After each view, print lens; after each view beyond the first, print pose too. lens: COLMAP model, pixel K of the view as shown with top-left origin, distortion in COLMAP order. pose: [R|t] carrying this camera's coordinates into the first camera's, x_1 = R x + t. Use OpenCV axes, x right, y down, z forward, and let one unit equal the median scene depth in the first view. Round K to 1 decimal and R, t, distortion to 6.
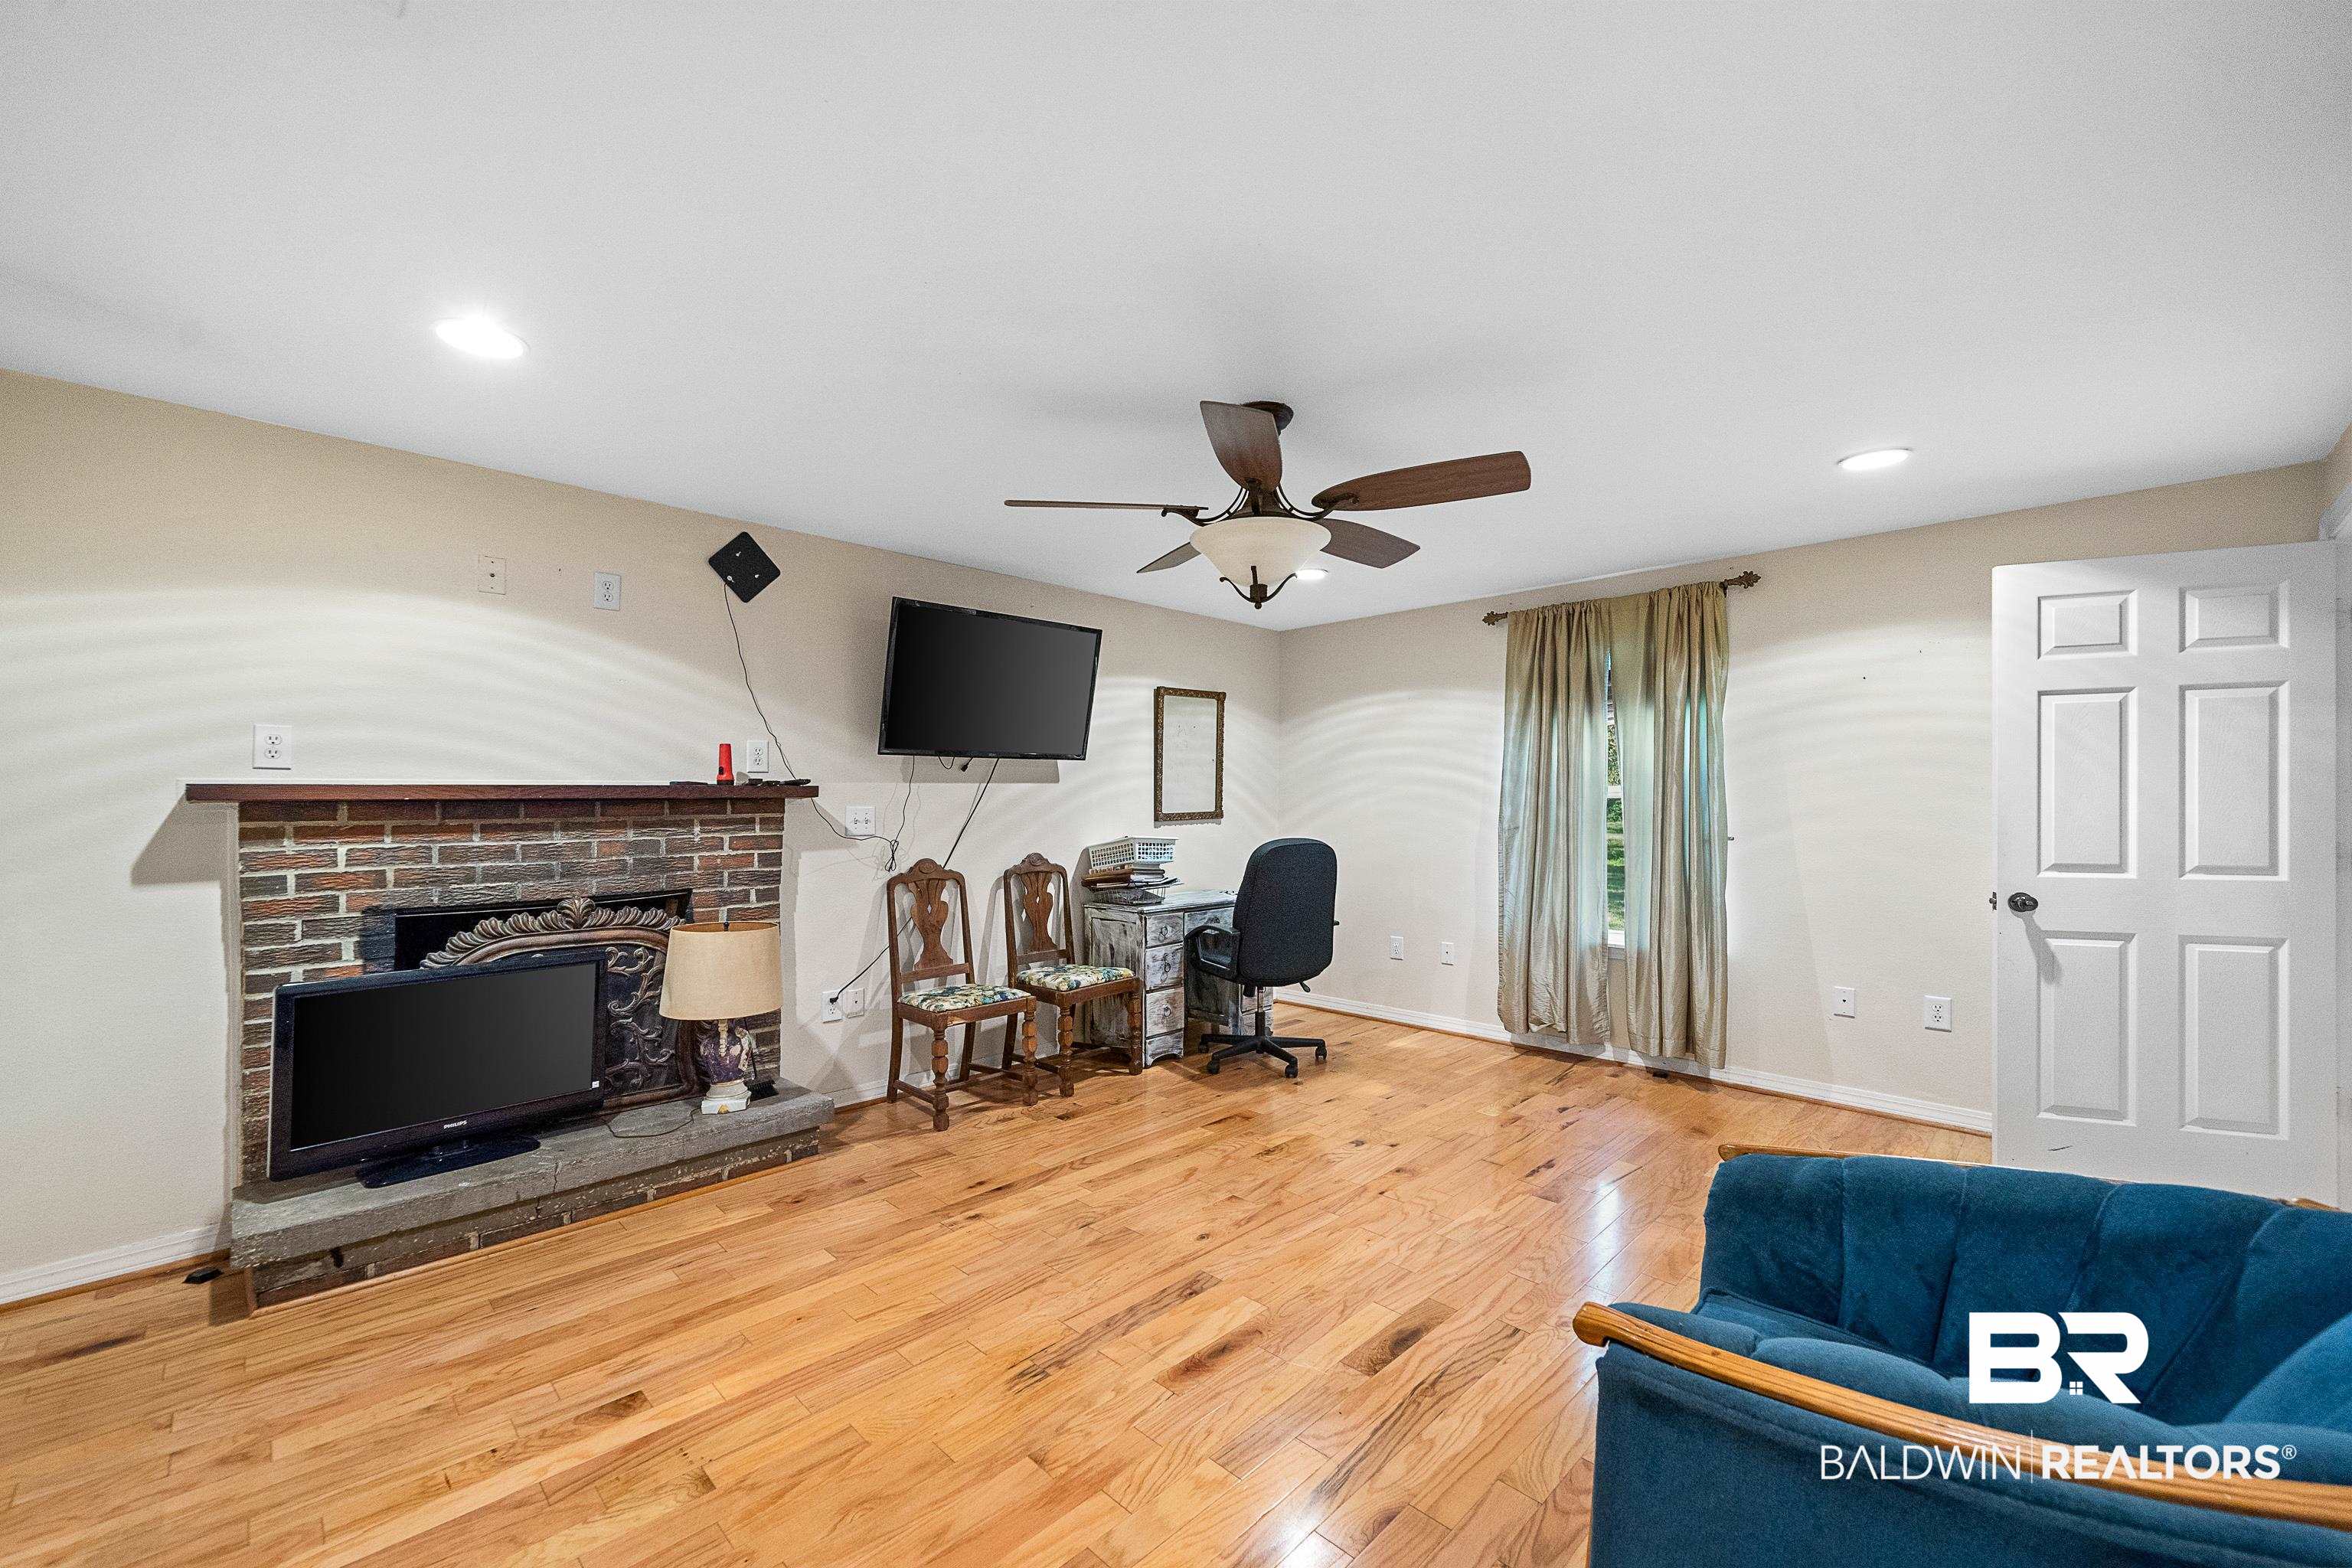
lens RADIAL K [[937.8, 0, 1178.2], [0, 937.8, 786.9], [0, 0, 1]] dist [-0.001704, 0.000378]
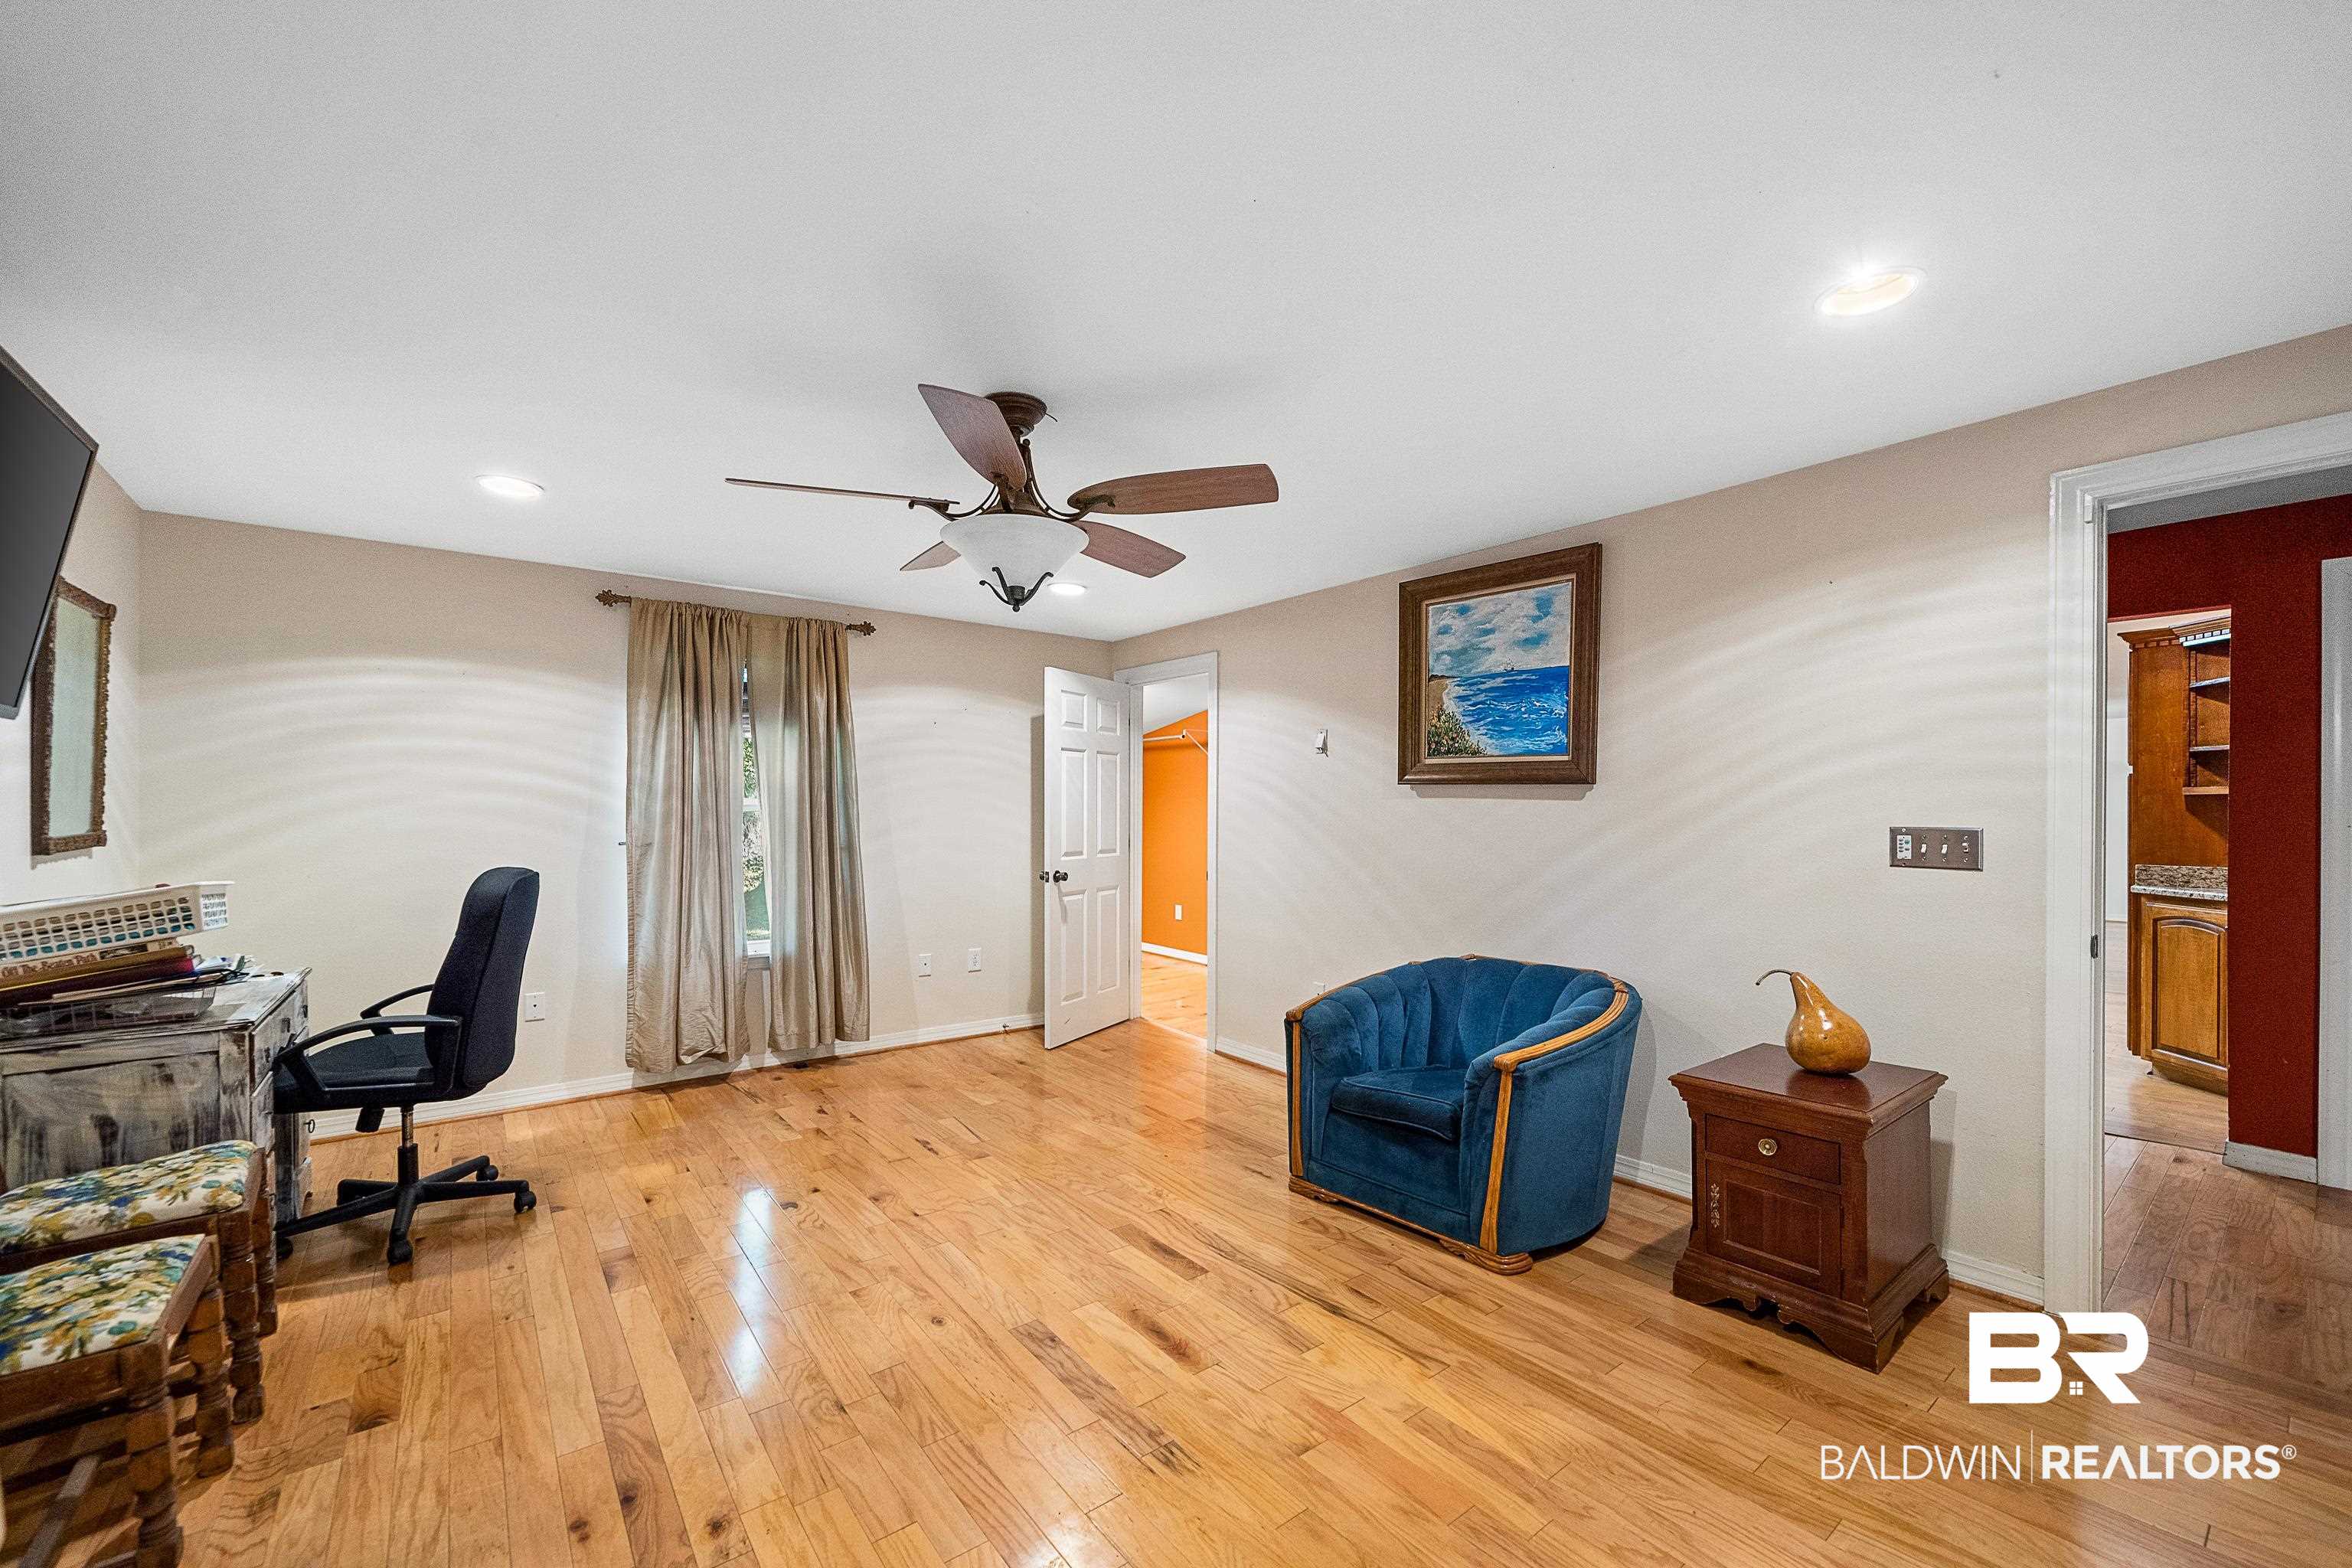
lens RADIAL K [[937.8, 0, 1180.5], [0, 937.8, 821.4], [0, 0, 1]] dist [-0.001704, 0.000378]
pose [[0.120914, -0.007179, 0.992637, -0.498449], [-0.015558, 0.999837, 0.009126, 0.006649], [-0.992541, -0.016547, 0.120783, 0.427865]]
